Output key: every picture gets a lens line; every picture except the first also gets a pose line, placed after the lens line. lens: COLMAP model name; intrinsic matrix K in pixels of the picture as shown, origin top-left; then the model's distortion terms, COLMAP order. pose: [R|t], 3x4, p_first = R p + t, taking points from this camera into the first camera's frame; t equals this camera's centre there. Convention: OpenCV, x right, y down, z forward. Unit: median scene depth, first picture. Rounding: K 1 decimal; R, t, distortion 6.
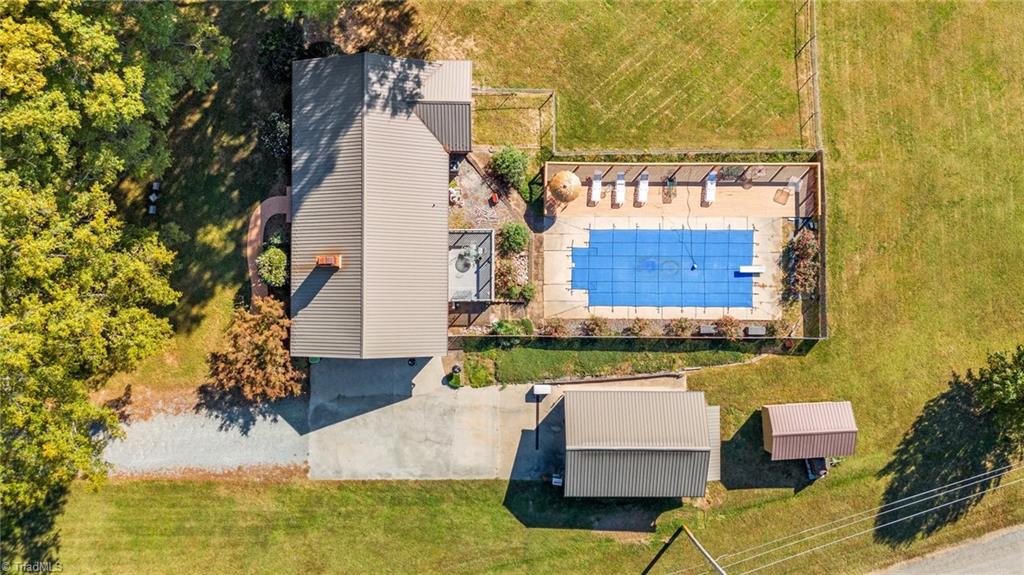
lens RADIAL K [[731.9, 0, 512.0], [0, 731.9, 287.5], [0, 0, 1]] dist [0.089967, -0.082689]
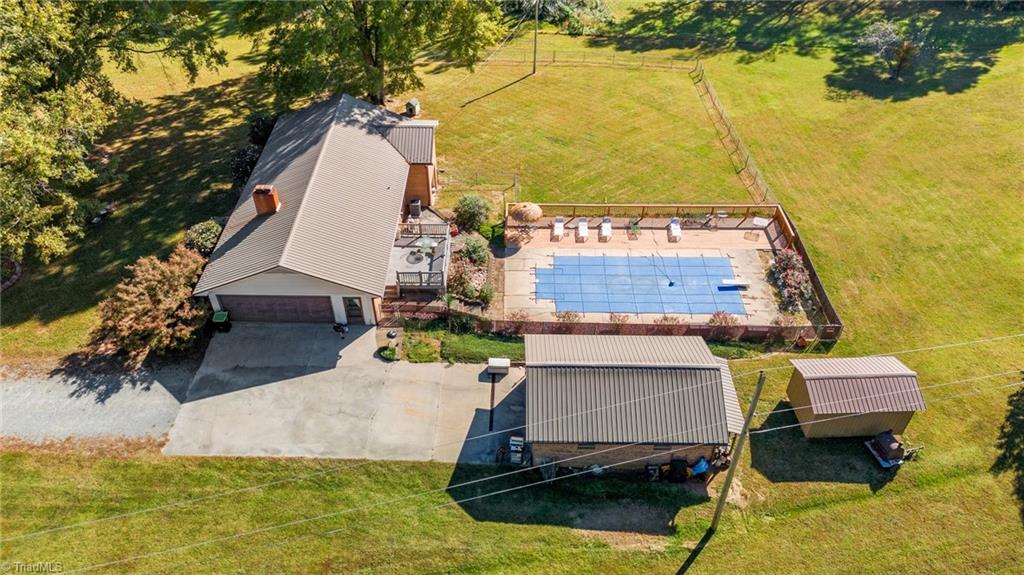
lens RADIAL K [[731.9, 0, 512.0], [0, 731.9, 287.5], [0, 0, 1]] dist [0.089967, -0.082689]
pose [[0.999972, -0.003820, -0.006445, 0.060294], [-0.002099, 0.682972, -0.730442, 0.654906], [0.007192, 0.730435, 0.682945, 0.403119]]
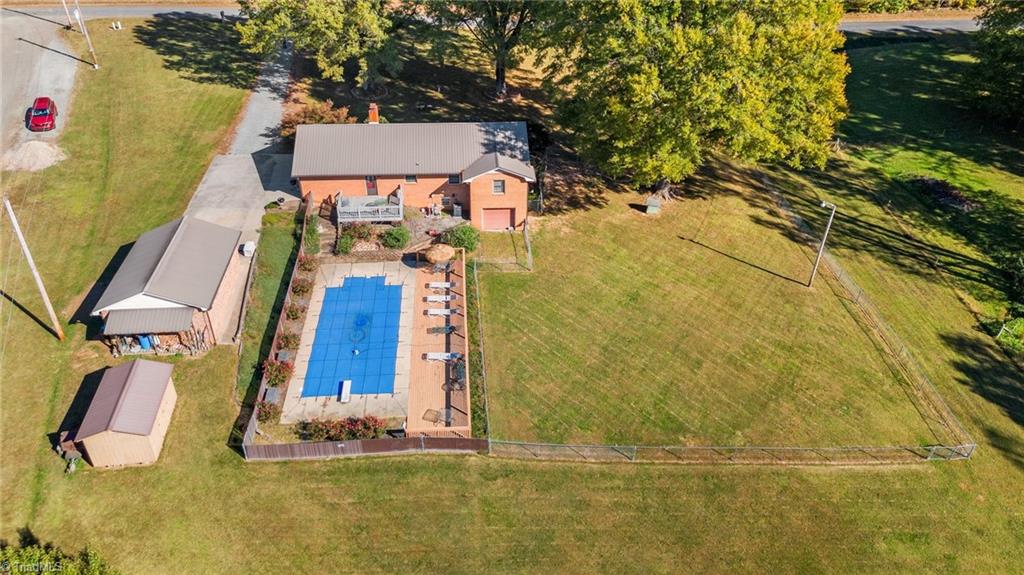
lens RADIAL K [[731.9, 0, 512.0], [0, 731.9, 287.5], [0, 0, 1]] dist [0.089967, -0.082689]
pose [[0.085671, 0.570447, -0.816854, 1.000395], [-0.996190, 0.062445, -0.060871, -0.177665], [0.016285, 0.818957, 0.573624, 0.426324]]
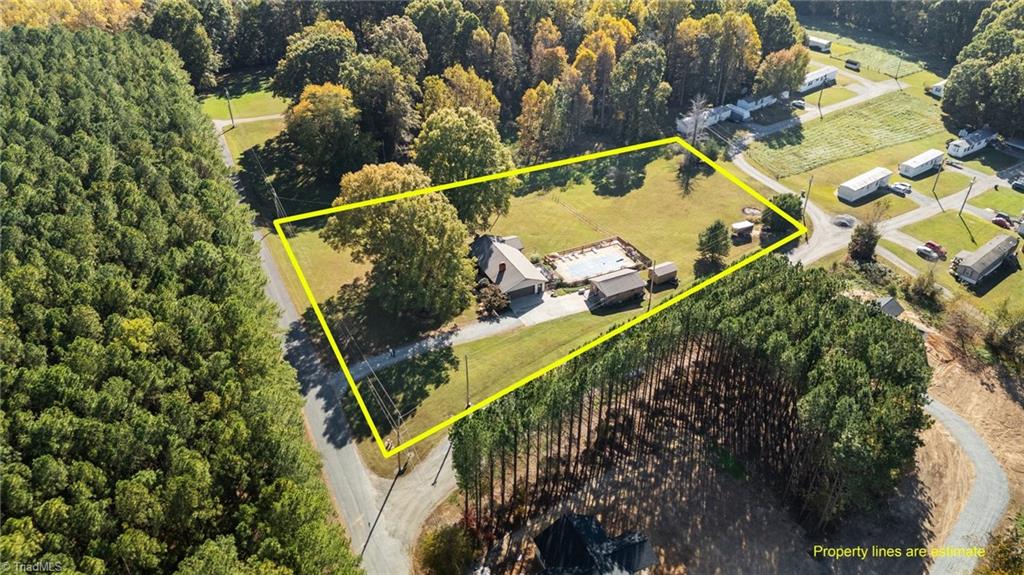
lens RADIAL K [[731.9, 0, 512.0], [0, 731.9, 287.5], [0, 0, 1]] dist [0.089967, -0.082689]
pose [[0.888780, -0.266615, 0.372808, -1.268956], [0.458120, 0.491921, -0.740365, 2.131562], [0.014000, 0.828813, 0.559351, -0.615254]]
